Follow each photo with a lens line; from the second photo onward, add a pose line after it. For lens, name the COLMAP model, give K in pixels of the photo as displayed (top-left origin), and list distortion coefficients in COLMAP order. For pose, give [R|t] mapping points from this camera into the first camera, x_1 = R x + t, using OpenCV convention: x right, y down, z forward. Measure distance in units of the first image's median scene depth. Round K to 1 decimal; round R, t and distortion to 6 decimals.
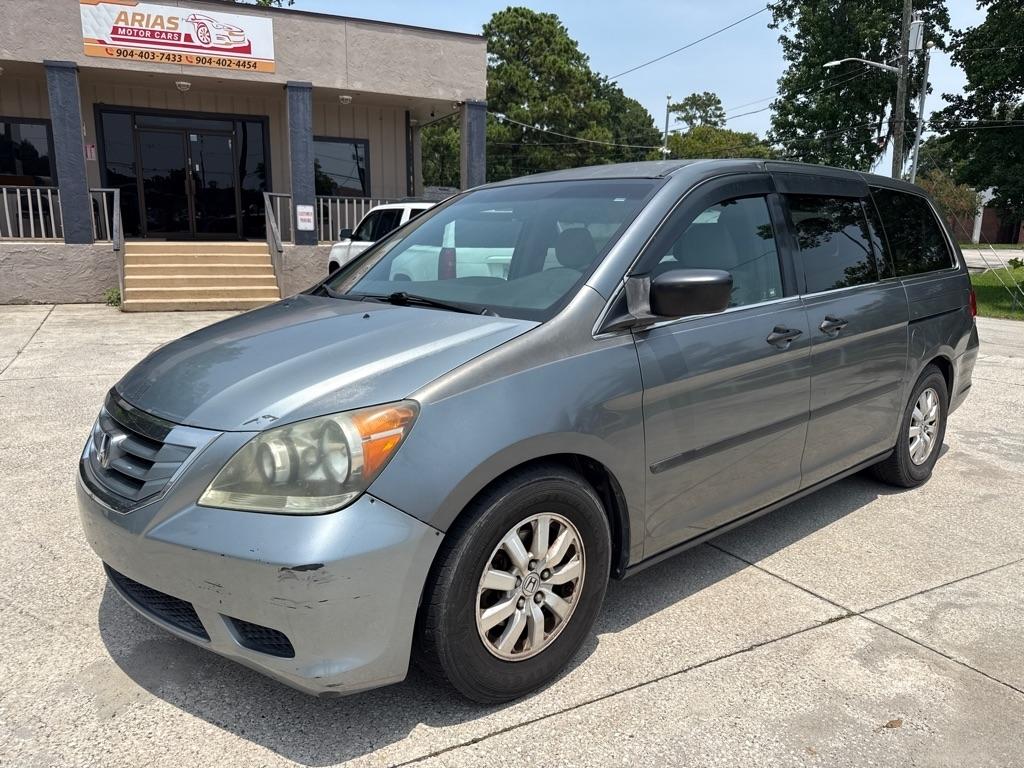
lens RADIAL K [[711.8, 0, 511.4], [0, 711.8, 383.8], [0, 0, 1]] dist [-0.005305, -0.000066]
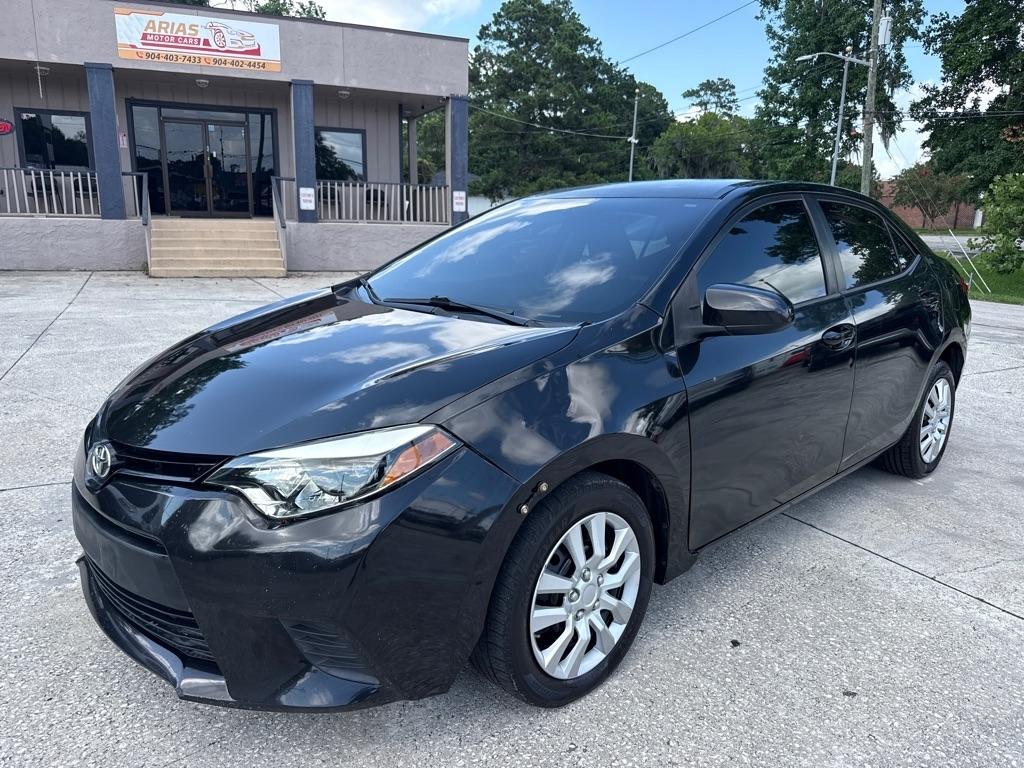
lens RADIAL K [[710.1, 0, 510.7], [0, 710.1, 379.6], [0, 0, 1]] dist [-0.002075, -0.002341]
pose [[0.999602, 0.012455, -0.025309, 0.070109], [-0.012067, 0.999808, 0.015434, 0.036184], [0.025496, -0.015122, 0.999561, -0.138440]]
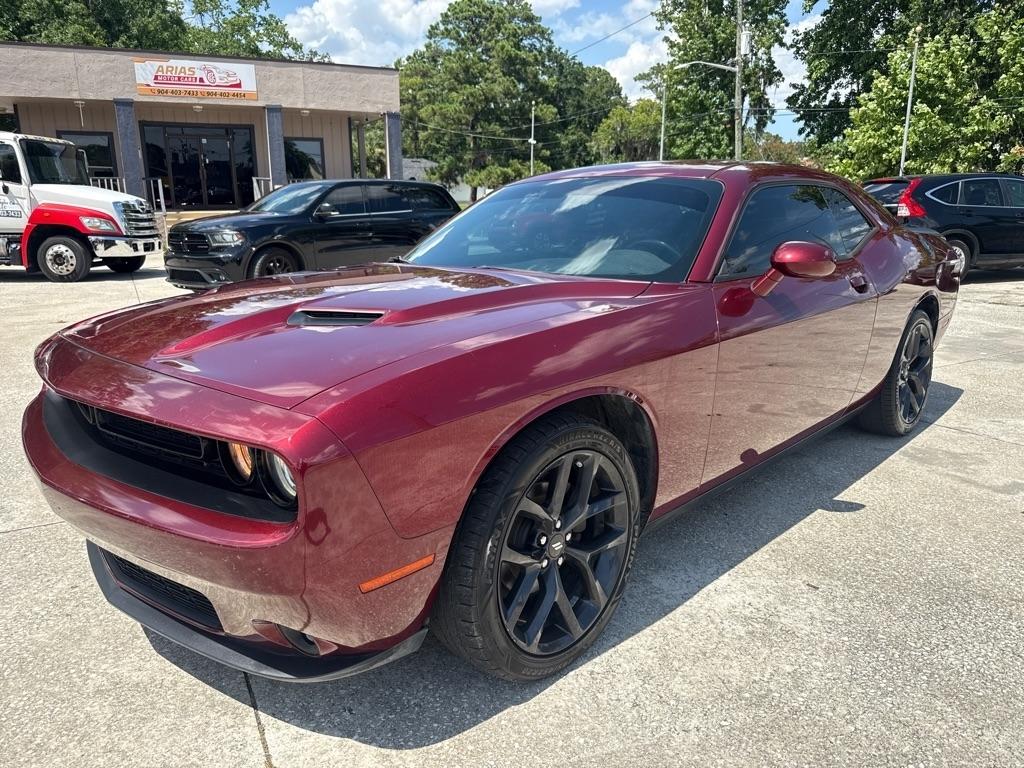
lens RADIAL K [[709.7, 0, 512.9], [0, 709.7, 383.4], [0, 0, 1]] dist [-0.001743, -0.004367]
pose [[0.999637, -0.022847, 0.014252, 0.176516], [0.022222, 0.998848, 0.042530, 0.119348], [-0.015207, -0.042198, 0.998994, -0.543548]]
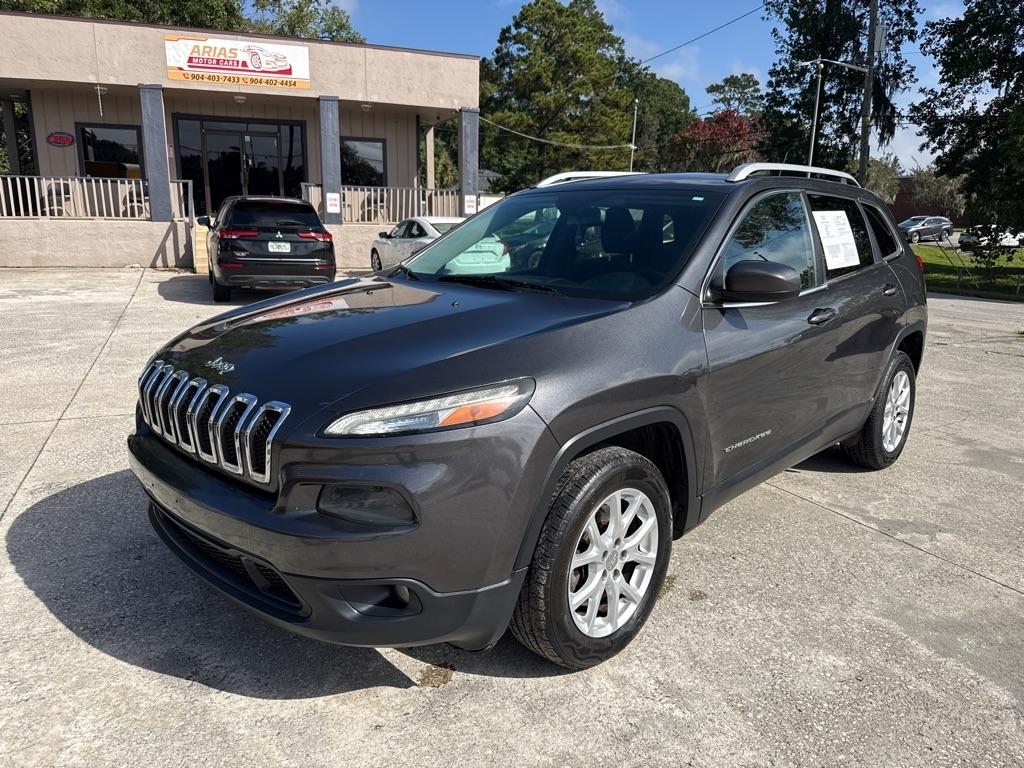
lens RADIAL K [[707.9, 0, 512.4], [0, 707.9, 380.3], [0, 0, 1]] dist [-0.000673, -0.001761]
pose [[0.998301, 0.017570, -0.055555, 0.106141], [-0.016322, 0.999606, 0.022835, 0.050149], [0.055934, -0.021890, 0.998194, -0.252280]]
